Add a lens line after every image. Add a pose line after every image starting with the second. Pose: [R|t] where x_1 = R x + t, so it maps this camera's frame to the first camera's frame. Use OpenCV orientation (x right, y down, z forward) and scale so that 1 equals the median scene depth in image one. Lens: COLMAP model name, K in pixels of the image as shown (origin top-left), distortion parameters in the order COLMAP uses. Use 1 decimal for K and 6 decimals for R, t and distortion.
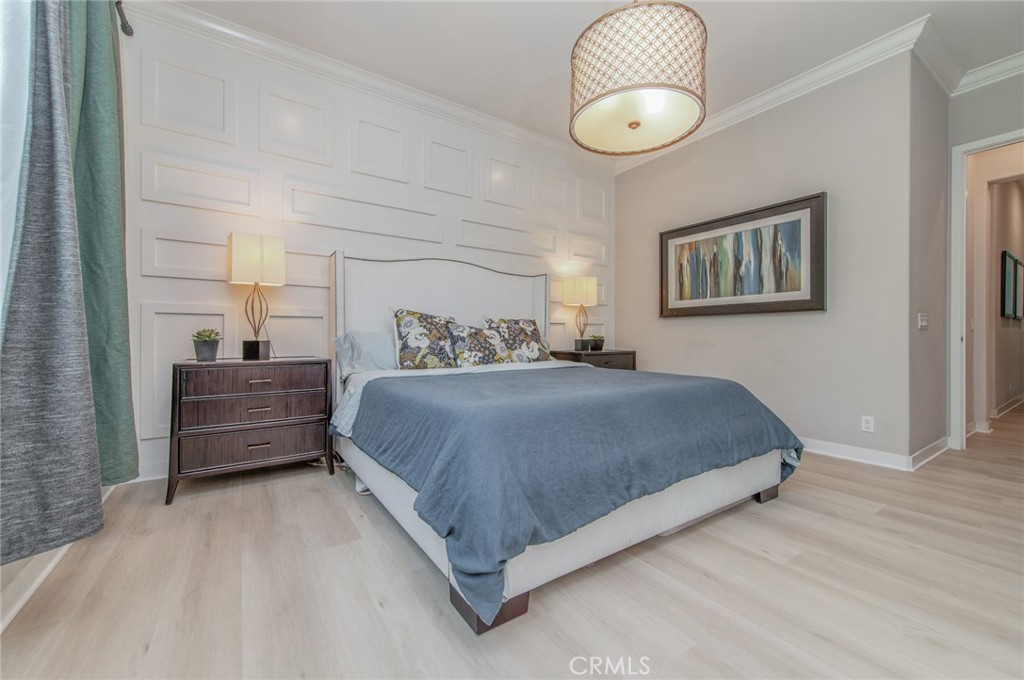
lens RADIAL K [[401.7, 0, 522.1], [0, 401.7, 334.7], [0, 0, 1]] dist [0.015196, -0.003952]
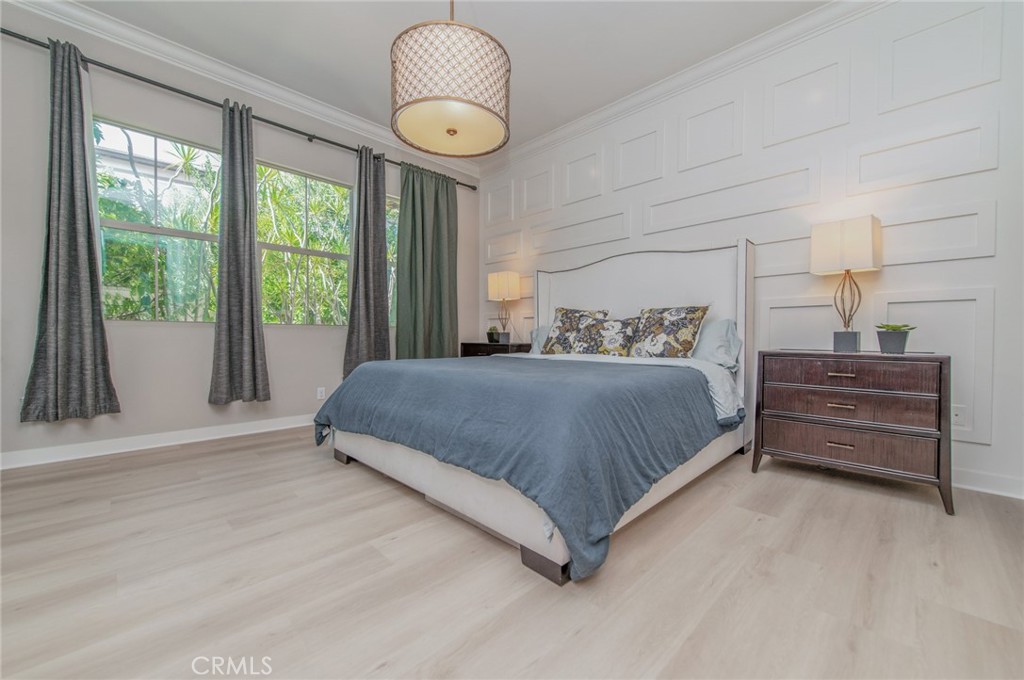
lens RADIAL K [[401.7, 0, 519.3], [0, 401.7, 341.4], [0, 0, 1]] dist [0.015196, -0.003952]
pose [[0.195725, 0.020033, -0.980454, 0.883383], [0.007244, 0.999735, 0.021873, 0.014563], [0.980632, -0.011383, 0.195528, 0.603135]]
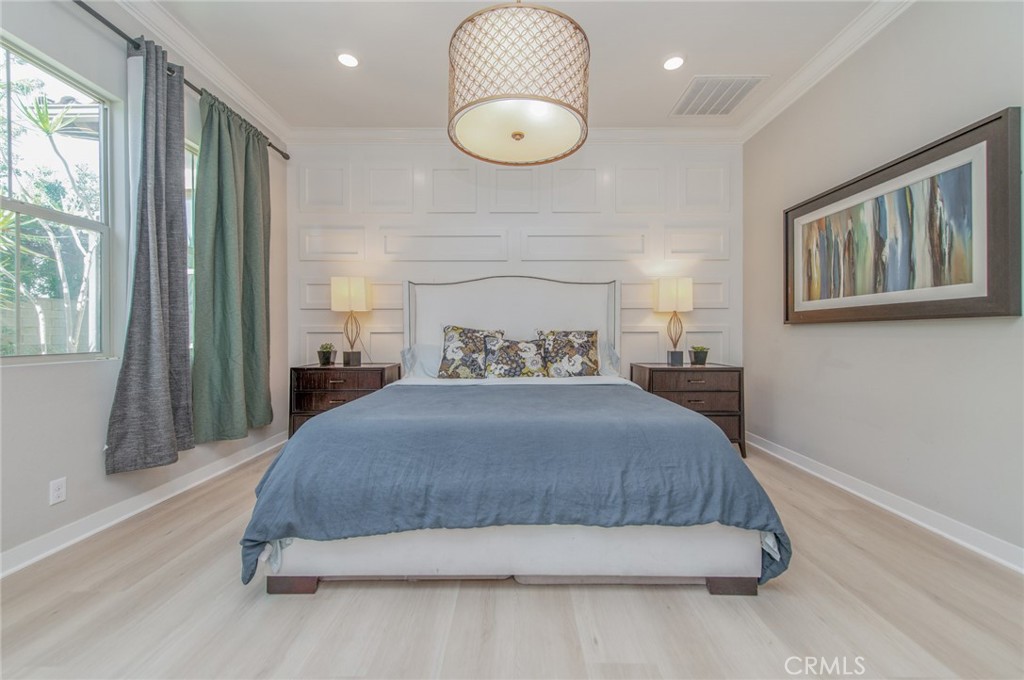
lens RADIAL K [[401.7, 0, 517.7], [0, 401.7, 336.1], [0, 0, 1]] dist [0.015196, -0.003952]
pose [[0.828271, 0.001258, -0.560326, 0.497711], [0.004105, 0.999957, 0.008312, -0.039906], [0.560313, -0.009185, 0.828230, 0.139625]]
